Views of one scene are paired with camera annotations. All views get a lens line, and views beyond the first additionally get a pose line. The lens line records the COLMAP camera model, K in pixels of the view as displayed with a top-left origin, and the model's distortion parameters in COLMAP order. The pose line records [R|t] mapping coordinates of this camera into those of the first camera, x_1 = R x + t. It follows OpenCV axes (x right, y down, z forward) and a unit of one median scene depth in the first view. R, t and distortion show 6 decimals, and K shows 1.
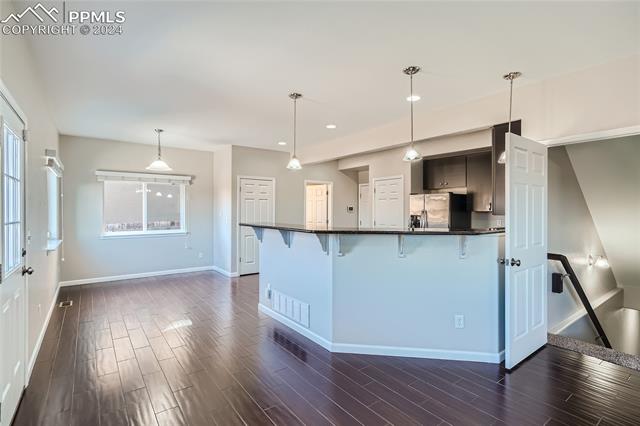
lens RADIAL K [[306.9, 0, 319.5], [0, 306.9, 210.1], [0, 0, 1]] dist [0.001480, 0.001376]
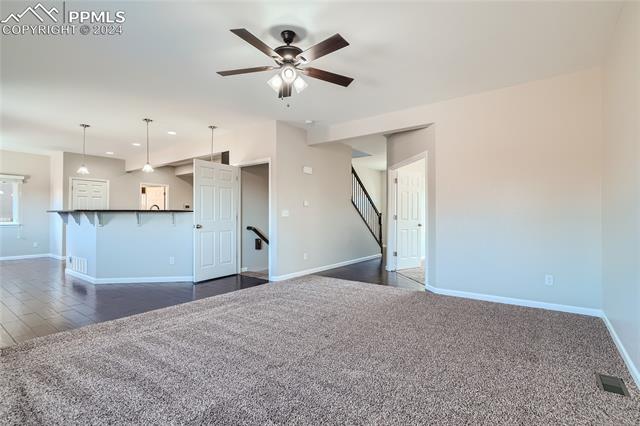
lens RADIAL K [[306.9, 0, 320.7], [0, 306.9, 214.8], [0, 0, 1]] dist [0.001480, 0.001376]
pose [[0.962850, 0.001499, 0.270031, 0.357041], [0.000388, 0.999976, -0.006934, 0.045804], [-0.270035, 0.006781, 0.962827, -0.435271]]
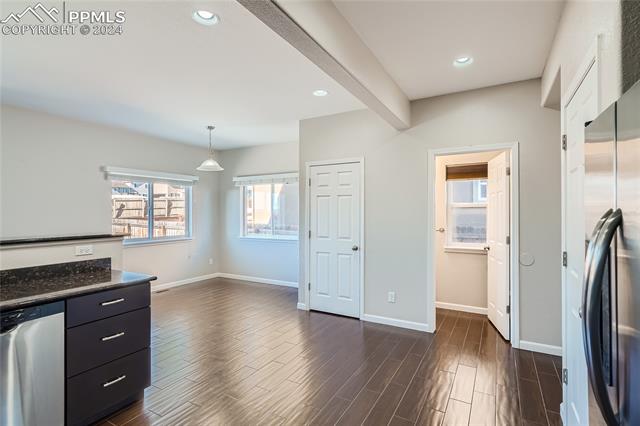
lens RADIAL K [[306.9, 0, 322.0], [0, 306.9, 212.1], [0, 0, 1]] dist [0.001480, 0.001376]
pose [[0.405338, -0.004371, -0.914156, 0.360334], [-0.008489, 0.999927, -0.008545, 0.003070], [0.914127, 0.011224, 0.405272, 0.737456]]
